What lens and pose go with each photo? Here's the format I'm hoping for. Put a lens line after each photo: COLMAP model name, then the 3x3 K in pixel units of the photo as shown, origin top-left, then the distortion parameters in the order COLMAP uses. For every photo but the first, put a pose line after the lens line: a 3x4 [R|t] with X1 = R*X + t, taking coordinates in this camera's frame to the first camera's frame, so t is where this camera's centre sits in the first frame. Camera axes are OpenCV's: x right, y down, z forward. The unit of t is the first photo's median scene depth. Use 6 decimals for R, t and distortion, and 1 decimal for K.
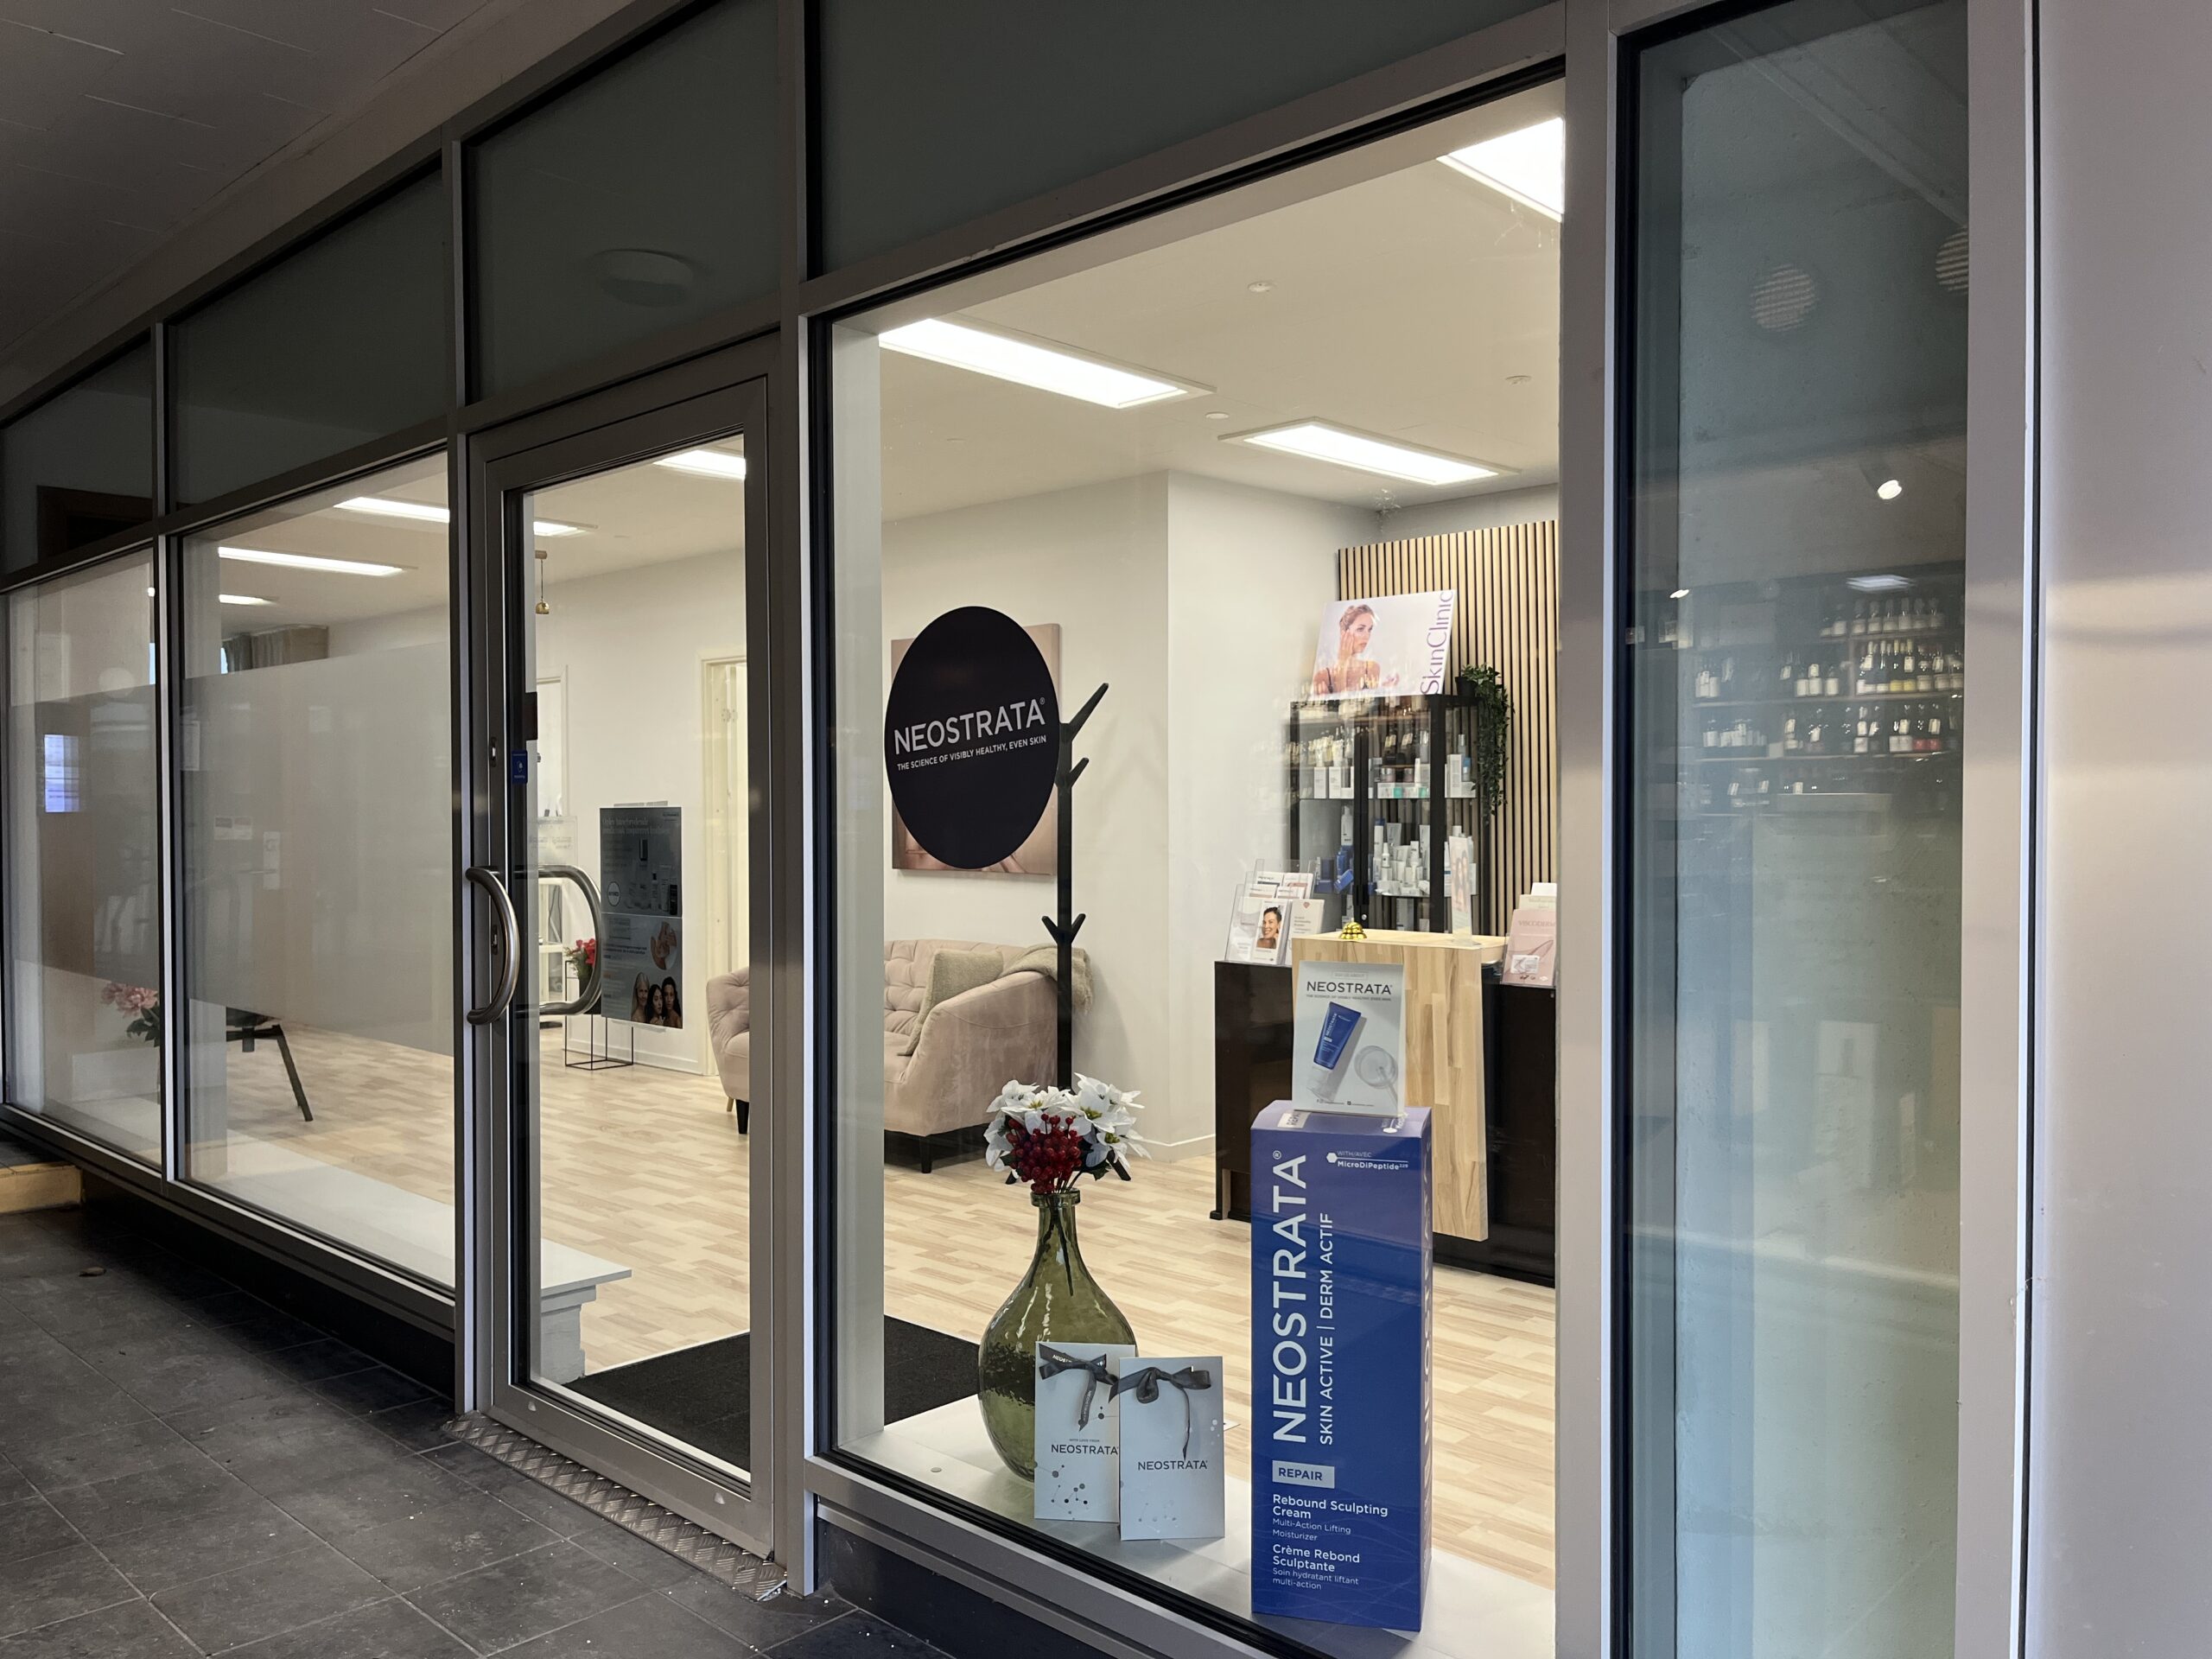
lens RADIAL K [[1683.2, 0, 1103.7], [0, 1683.2, 833.9], [0, 0, 1]] dist [0.063569, -0.084987]
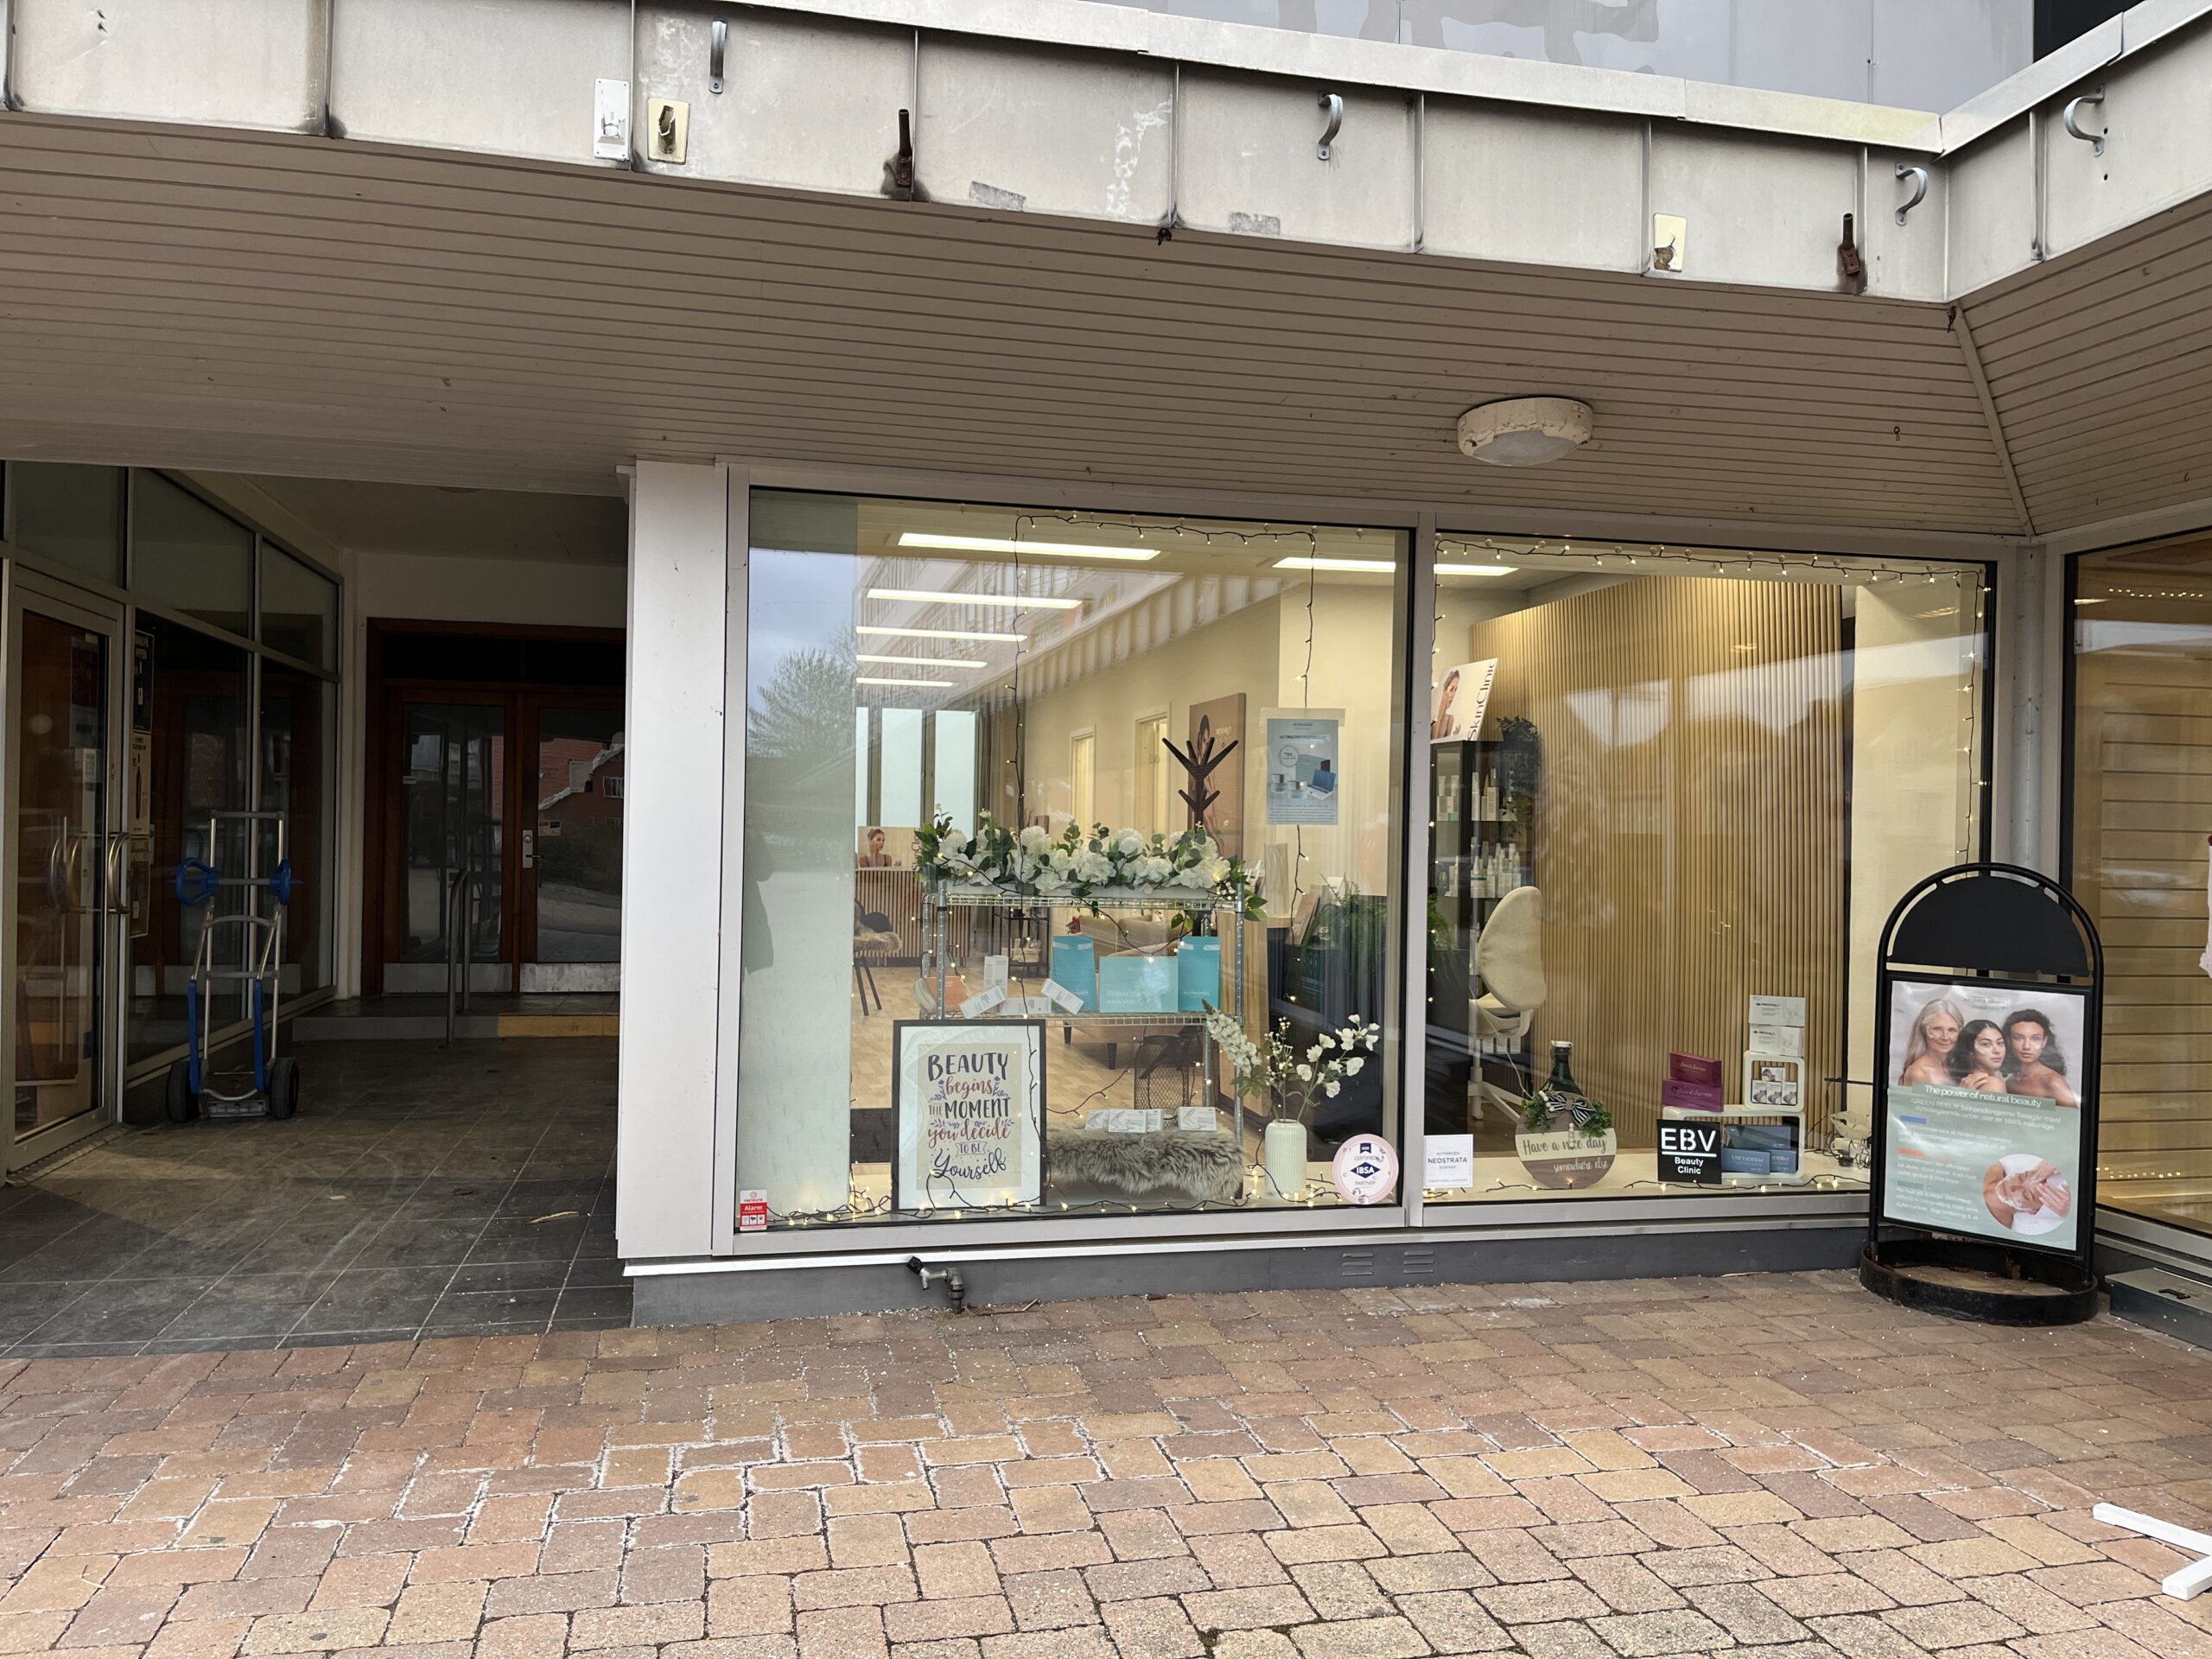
lens RADIAL K [[1683.2, 0, 1111.8], [0, 1683.2, 827.6], [0, 0, 1]] dist [0.063569, -0.084987]
pose [[0.833539, 0.013724, -0.552291, 0.679515], [-0.025930, 0.999562, -0.014295, 0.009327], [0.551852, 0.026236, 0.833529, -0.226404]]
